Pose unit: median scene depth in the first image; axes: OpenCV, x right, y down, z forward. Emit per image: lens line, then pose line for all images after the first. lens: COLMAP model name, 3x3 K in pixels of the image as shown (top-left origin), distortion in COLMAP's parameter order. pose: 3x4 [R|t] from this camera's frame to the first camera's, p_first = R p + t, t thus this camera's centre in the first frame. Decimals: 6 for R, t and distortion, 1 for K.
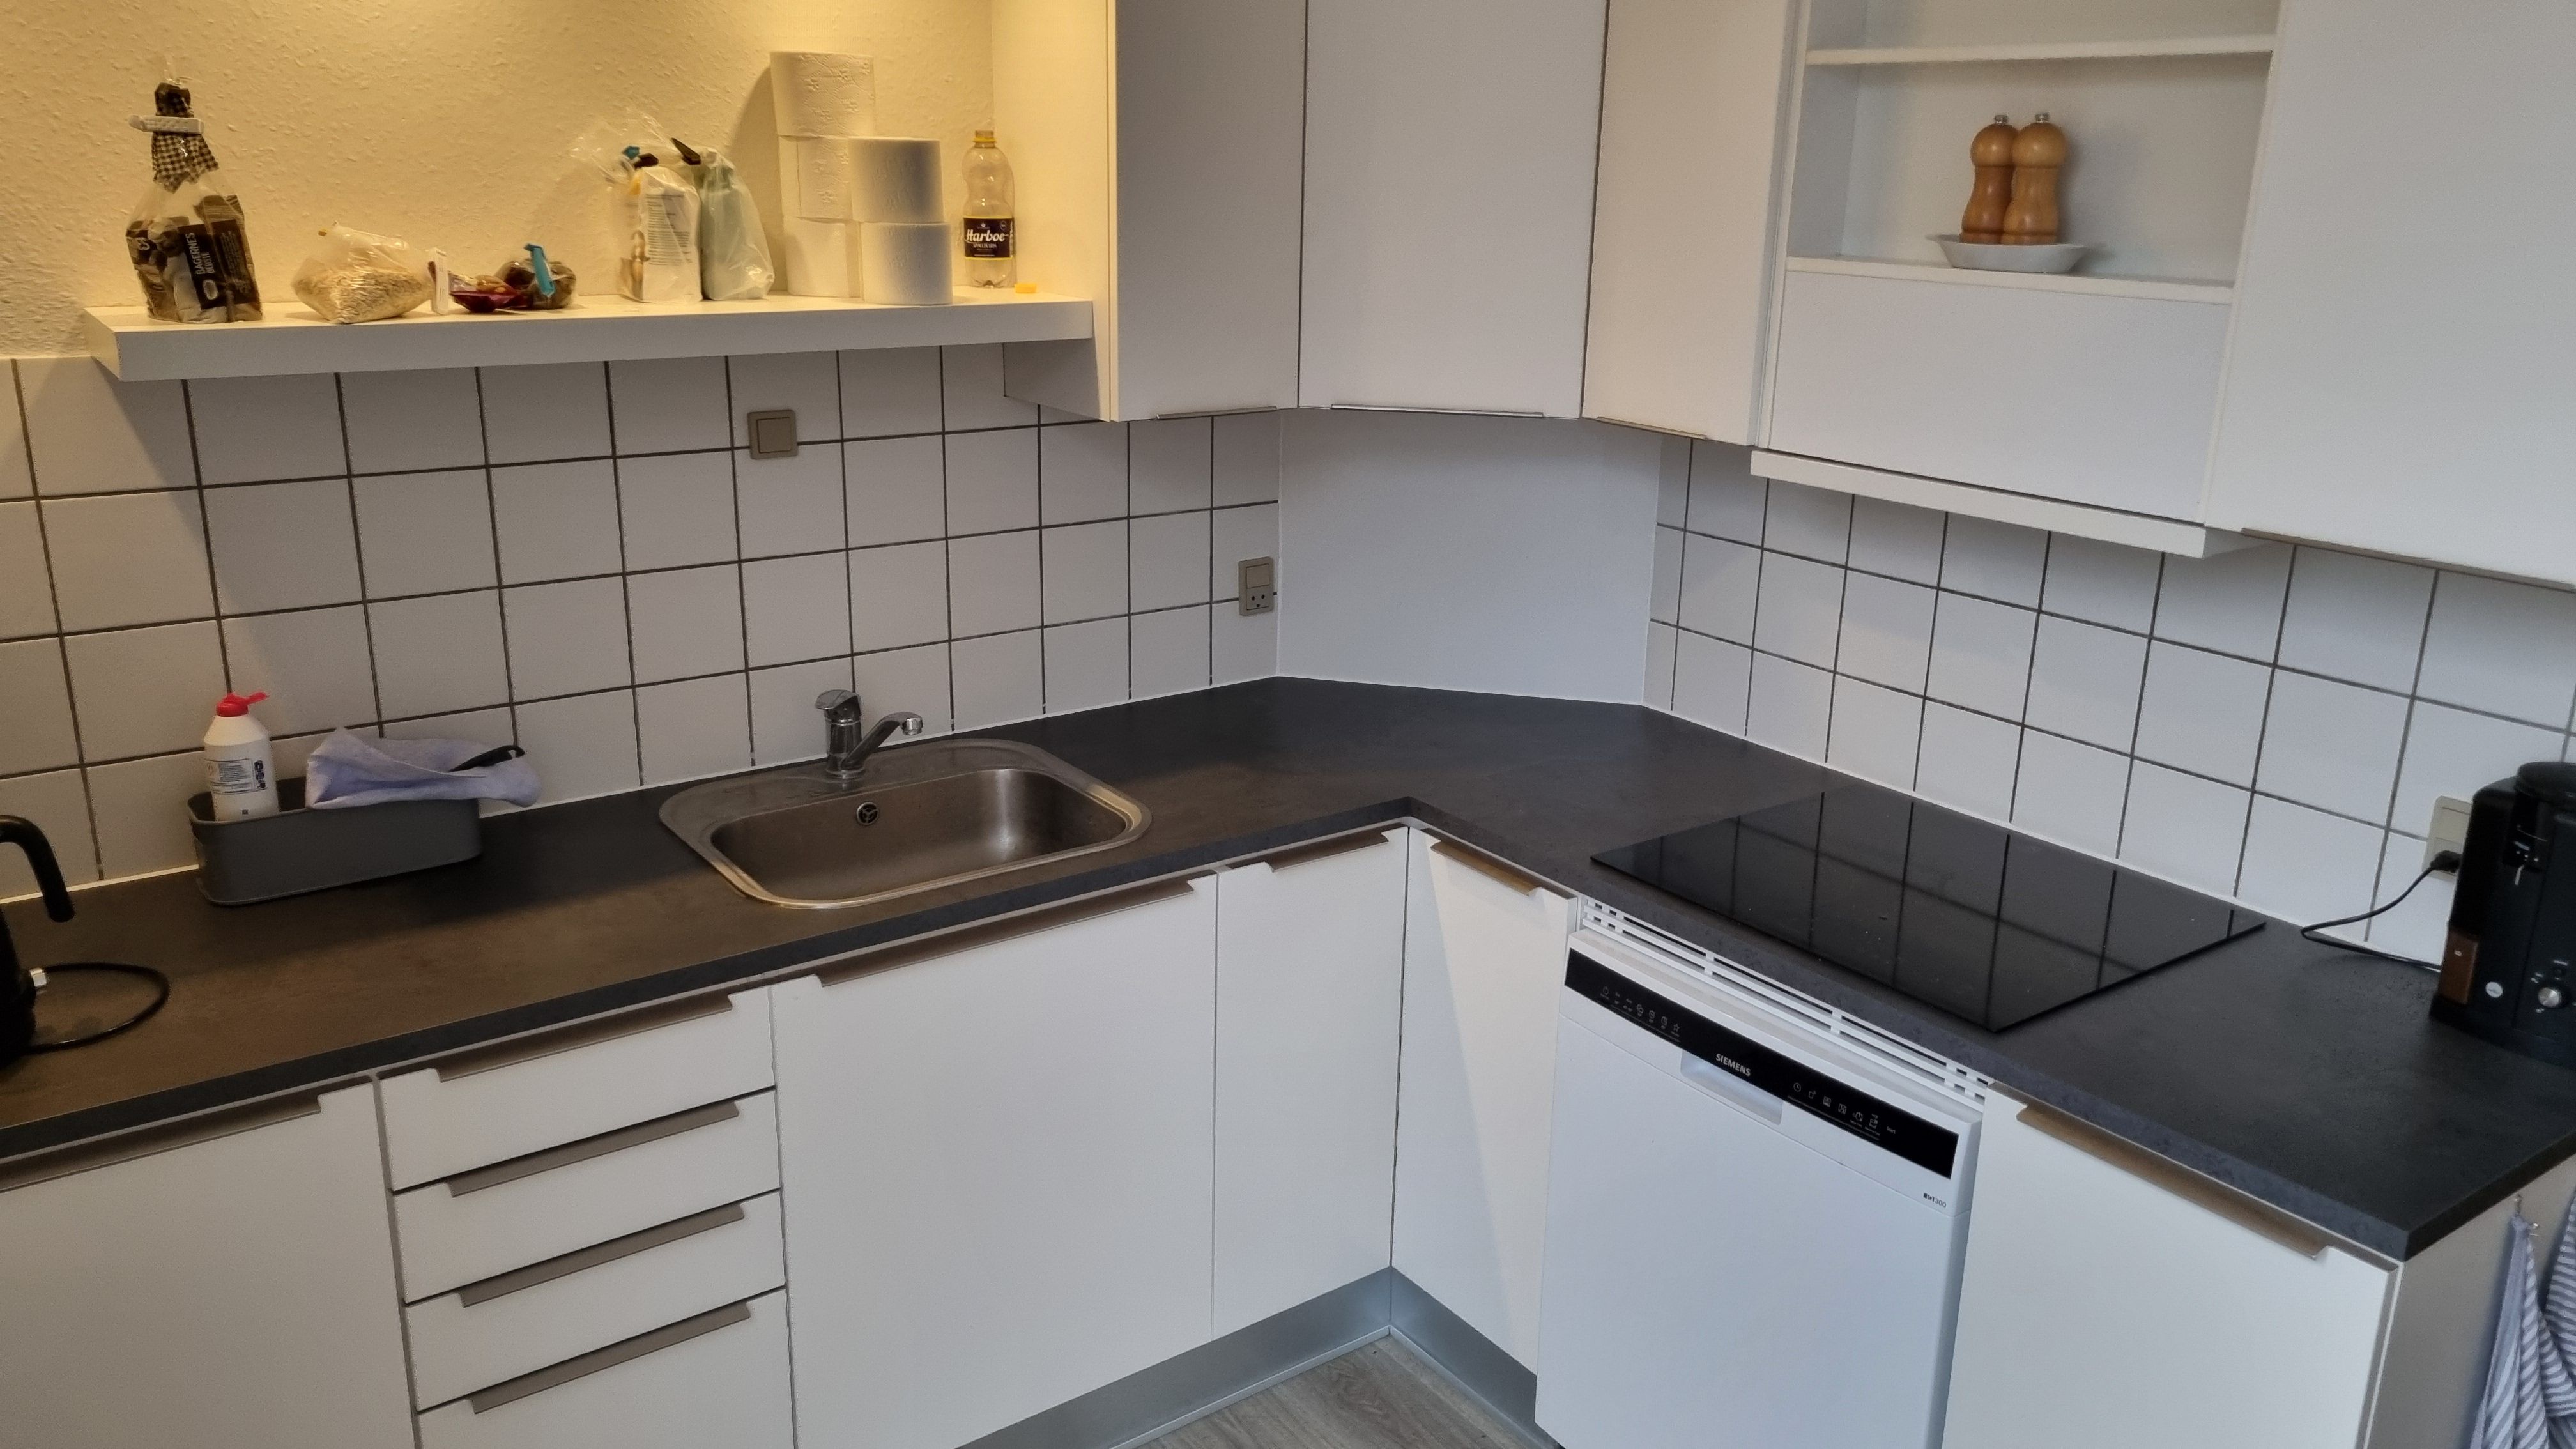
lens RADIAL K [[1889.0, 0, 1288.0], [0, 1889.0, 724.5], [0, 0, 1]] dist [0.002628, -0.004125]
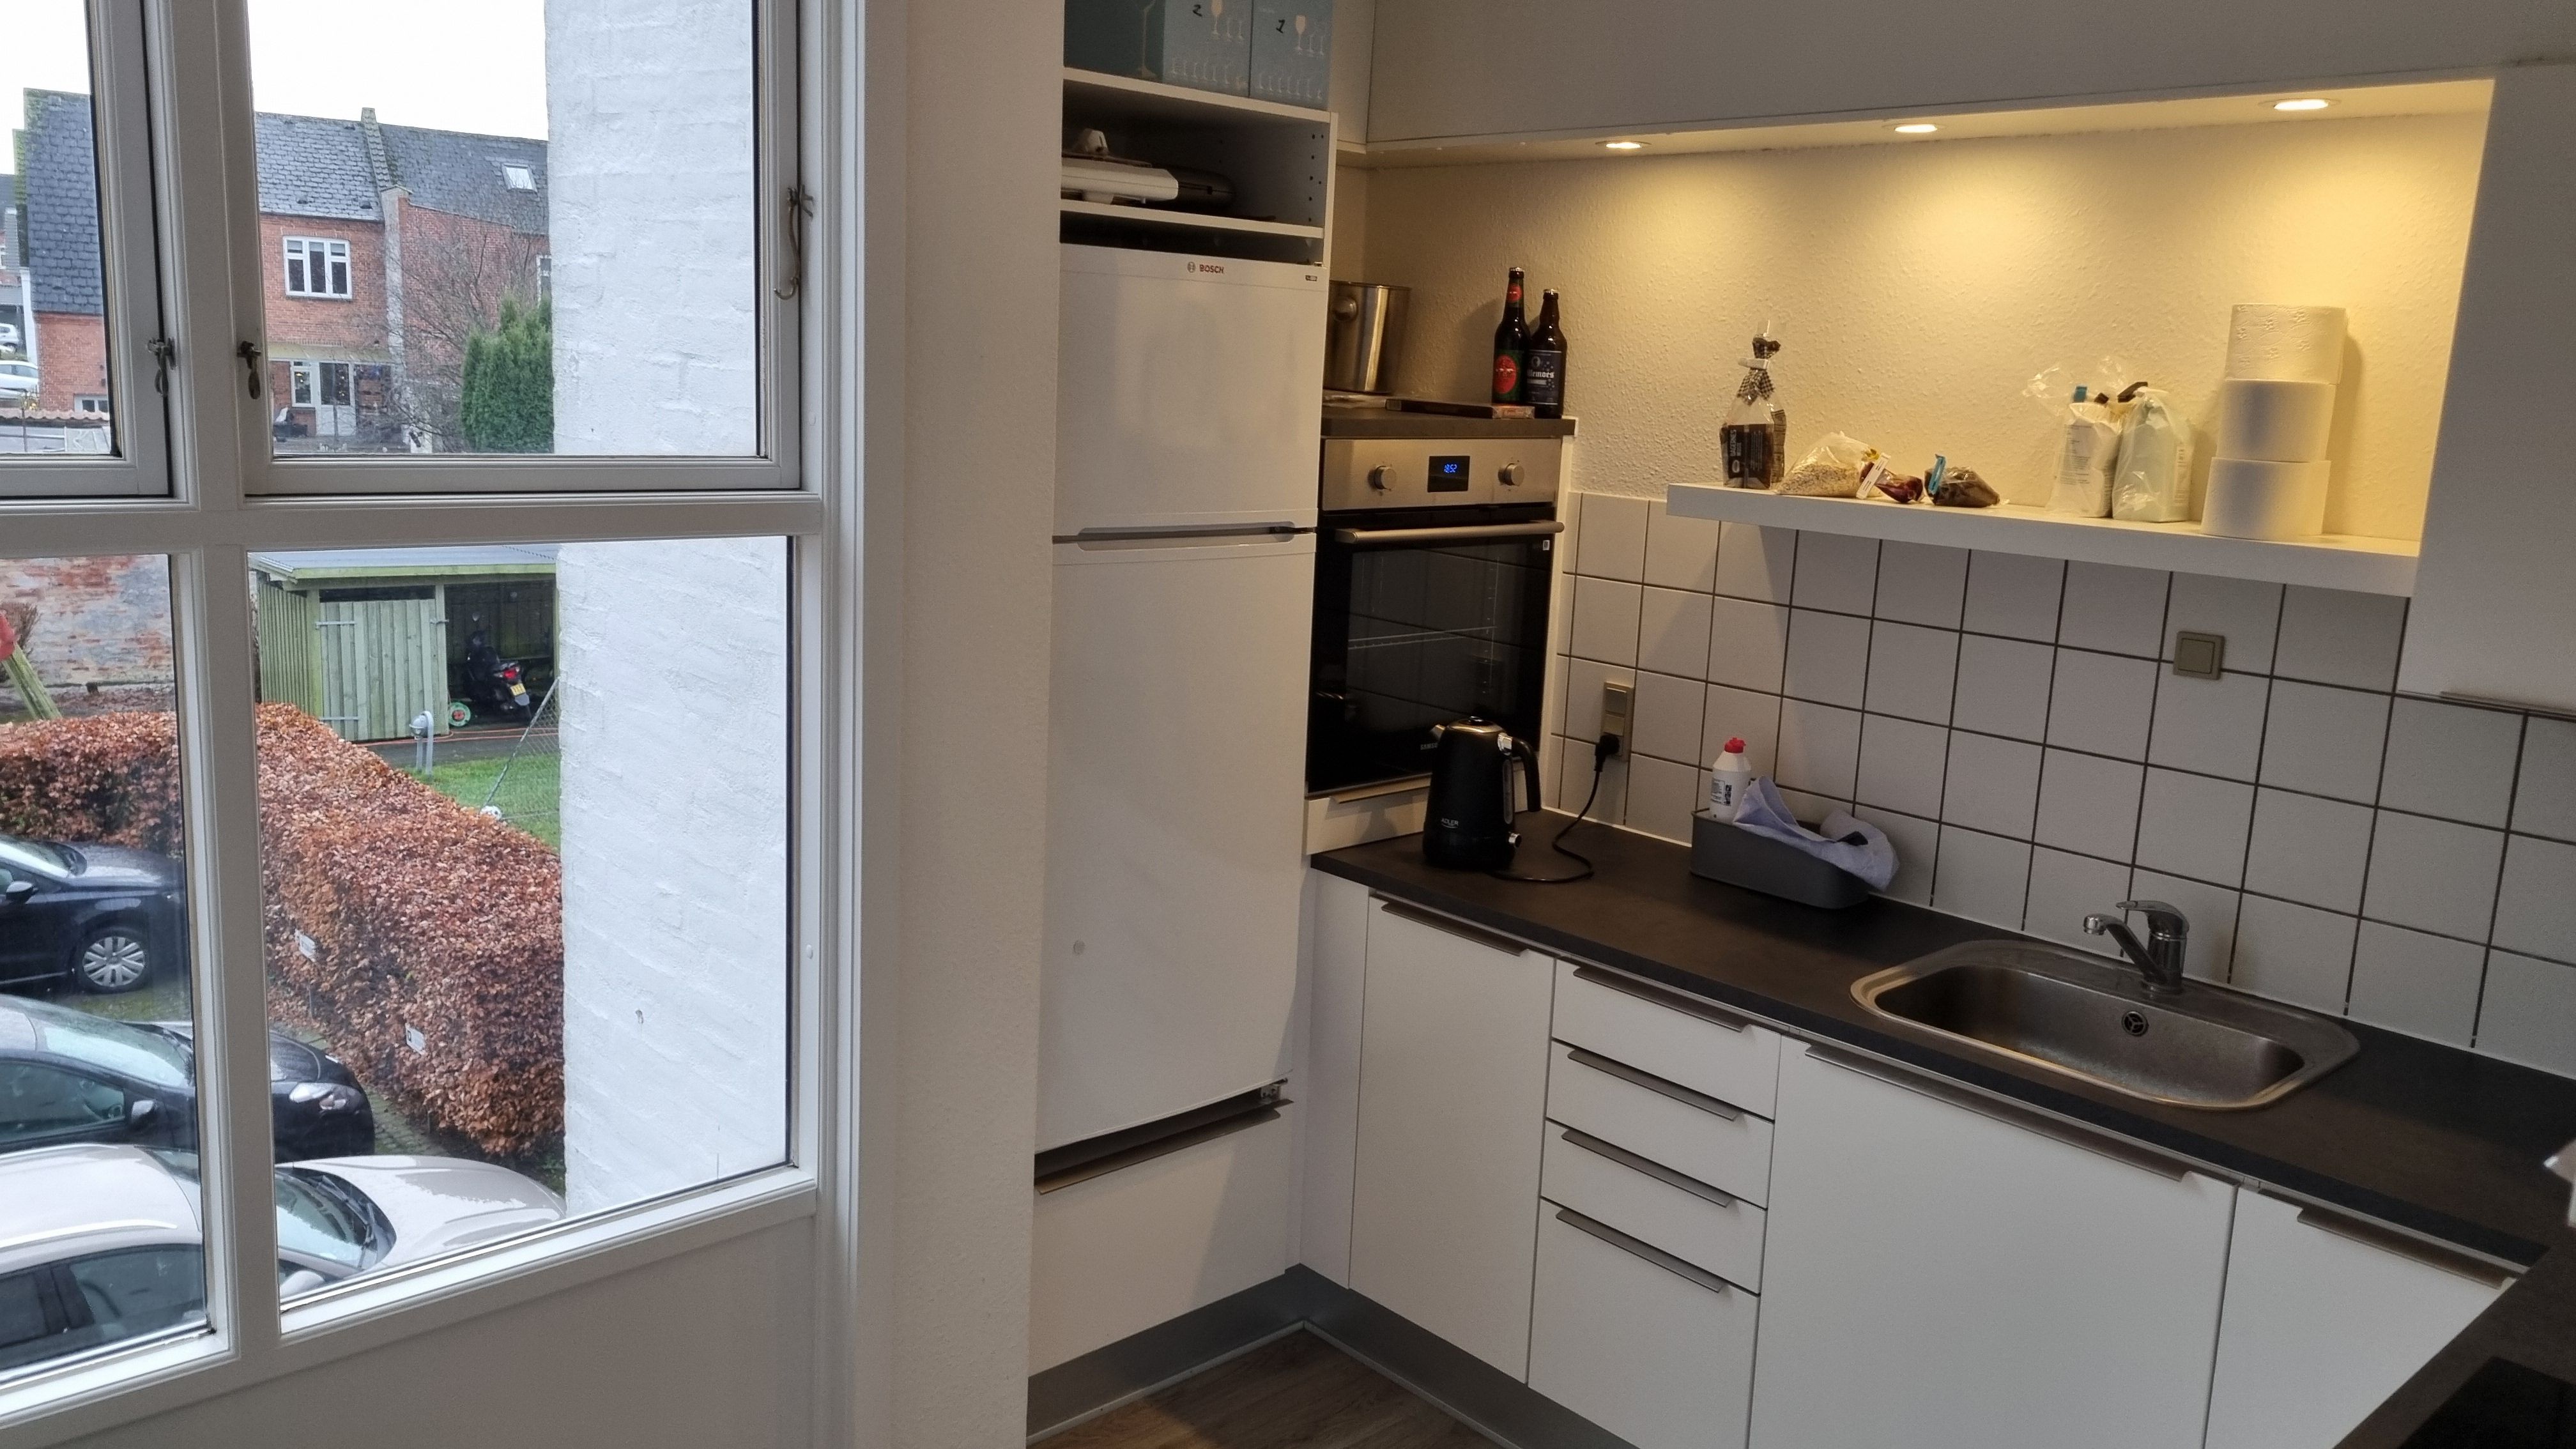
lens RADIAL K [[1889.0, 0, 1288.0], [0, 1889.0, 724.5], [0, 0, 1]] dist [0.002628, -0.004125]
pose [[0.095746, 0.171827, -0.980463, 0.841109], [-0.329006, 0.935092, 0.131747, -0.104101], [0.939461, 0.309964, 0.146064, 0.445128]]
